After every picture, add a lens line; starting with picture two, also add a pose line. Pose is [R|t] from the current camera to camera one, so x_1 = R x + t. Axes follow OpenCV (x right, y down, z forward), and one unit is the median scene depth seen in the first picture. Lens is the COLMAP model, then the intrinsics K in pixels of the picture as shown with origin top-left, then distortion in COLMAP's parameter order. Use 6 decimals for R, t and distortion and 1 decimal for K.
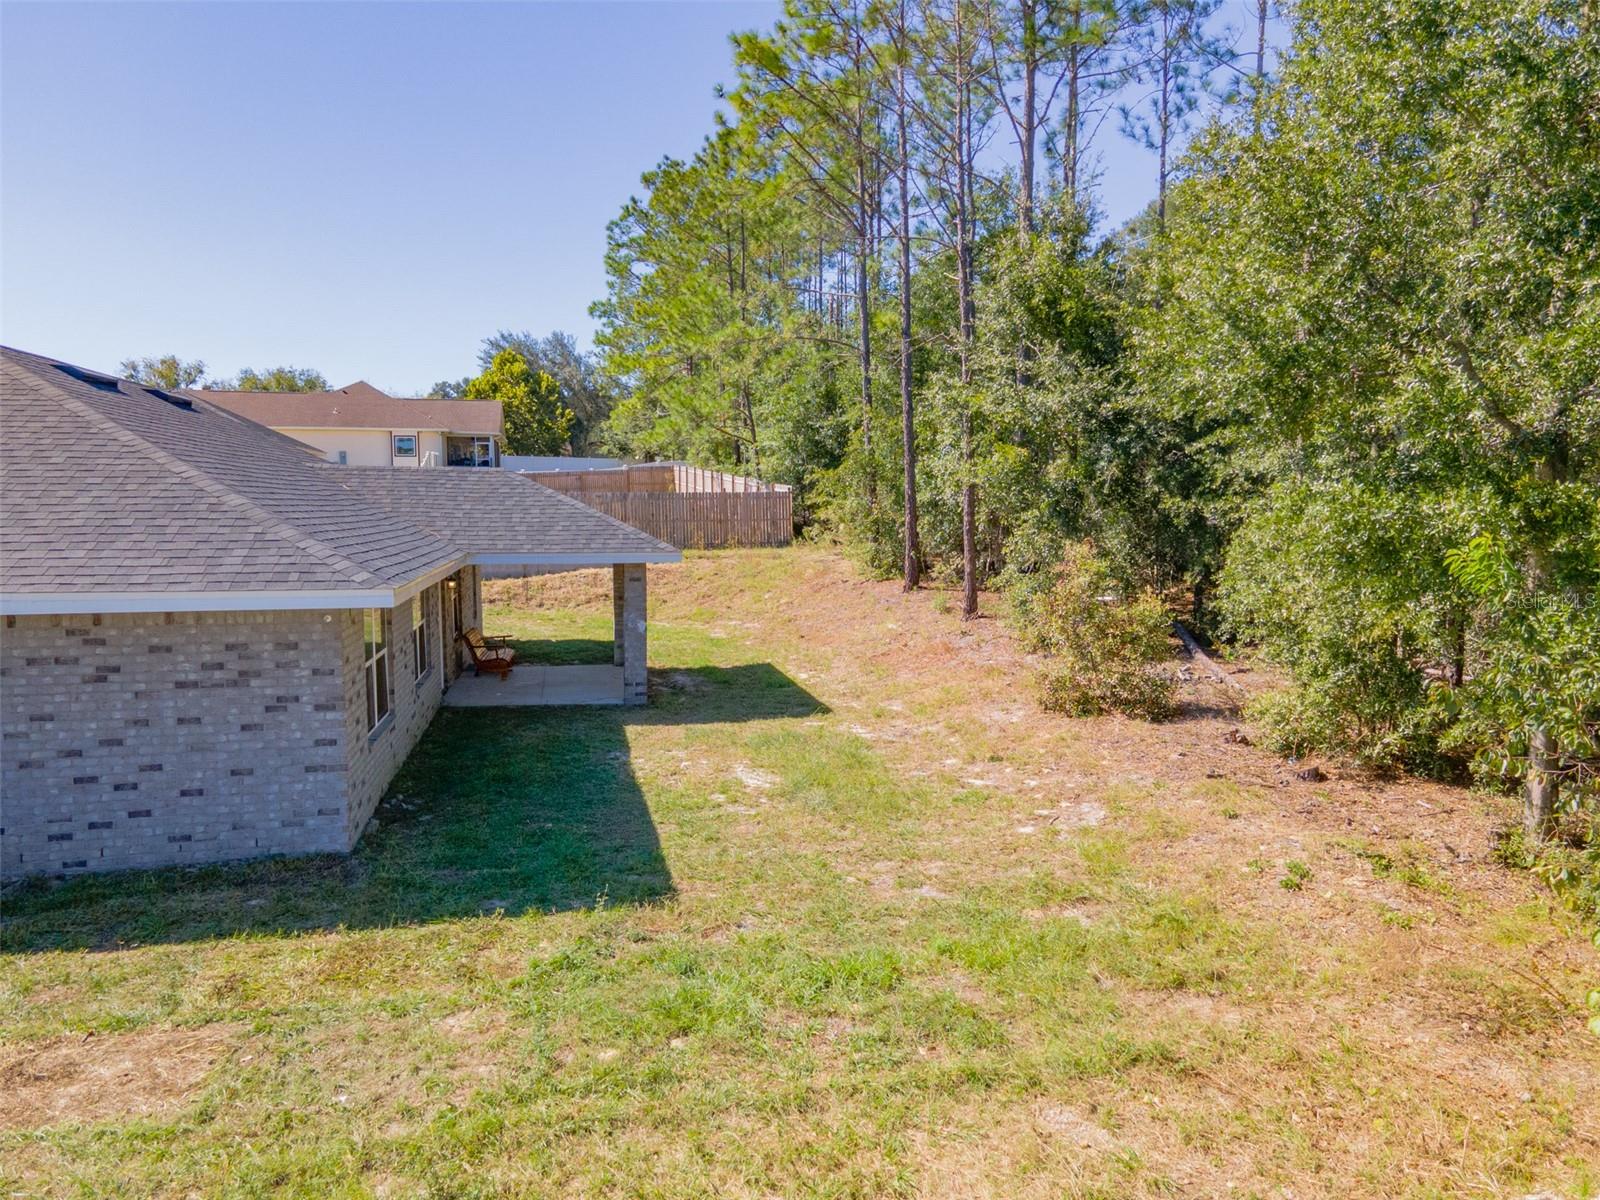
lens RADIAL K [[1262.1, 0, 800.0], [0, 1262.1, 600.0], [0, 0, 1]] dist [-0.024685, -0.000496]
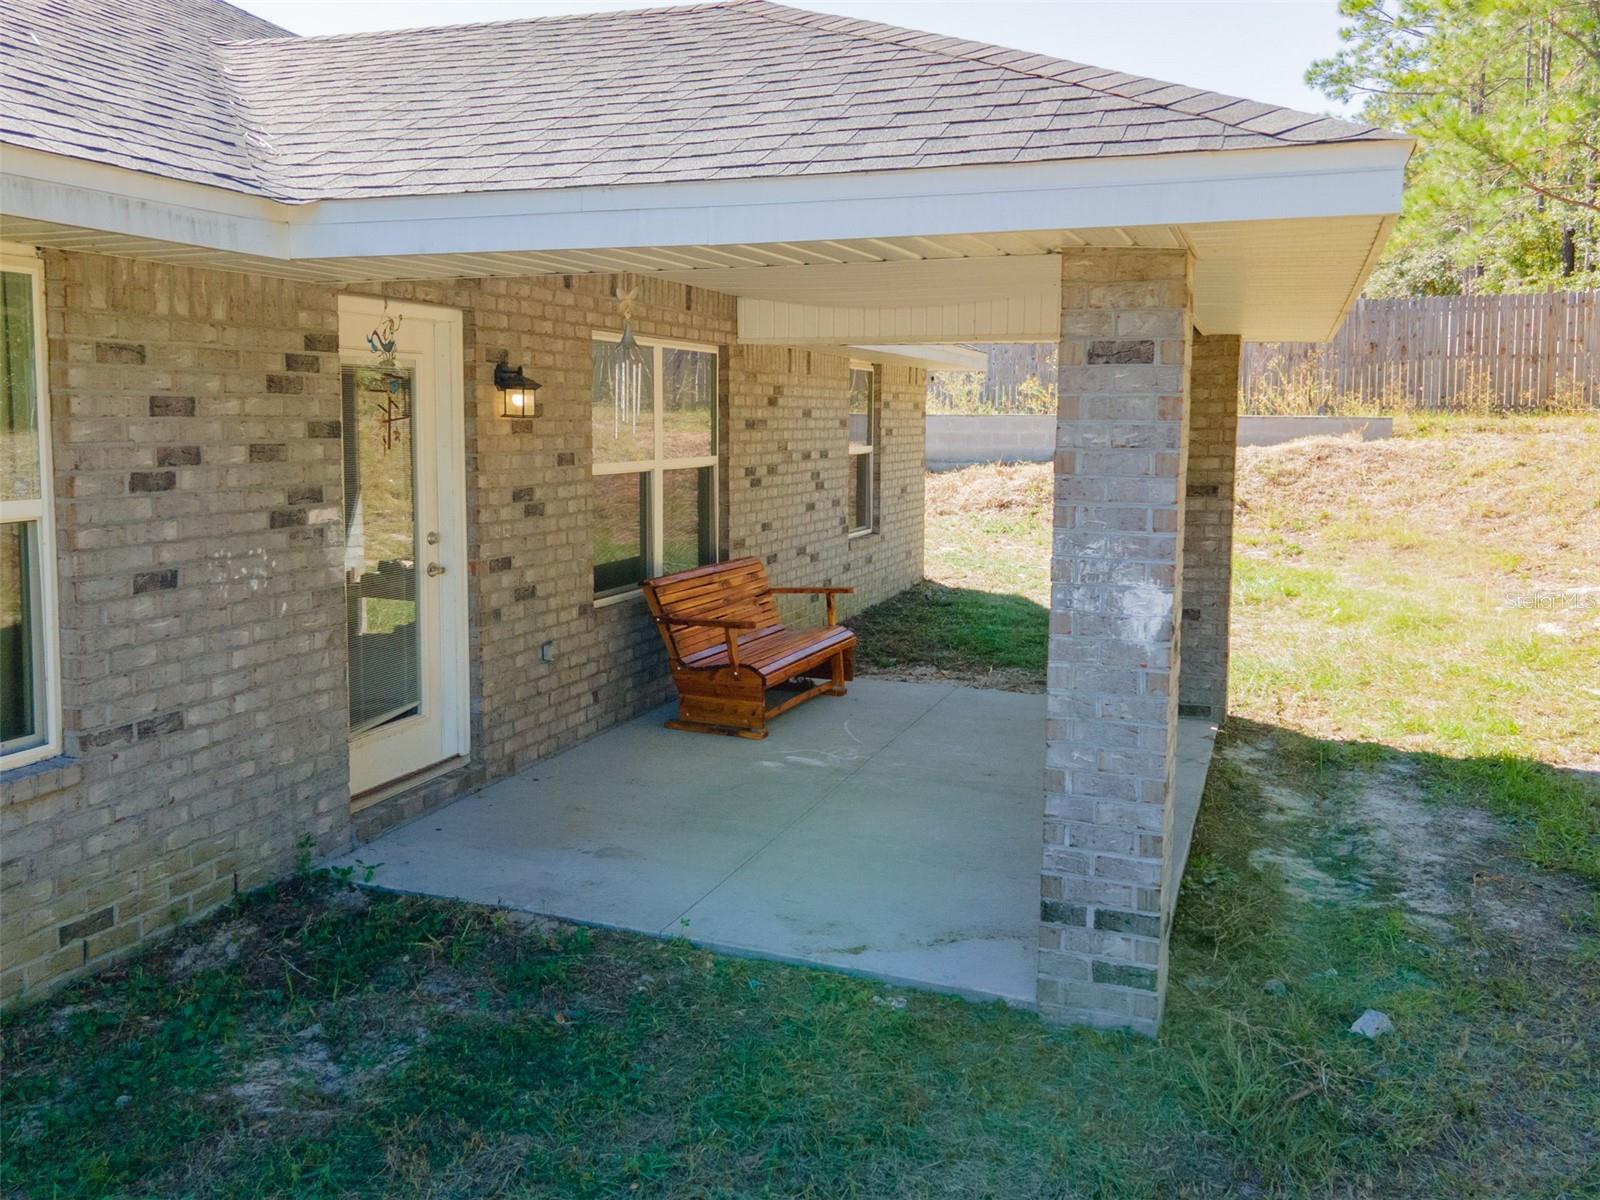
lens RADIAL K [[1262.1, 0, 800.0], [0, 1262.1, 600.0], [0, 0, 1]] dist [-0.024685, -0.000496]
pose [[0.846723, 0.084515, -0.525278, -0.045591], [-0.055952, 0.995973, 0.070056, 0.007293], [0.529083, -0.029928, 0.848042, 0.501490]]
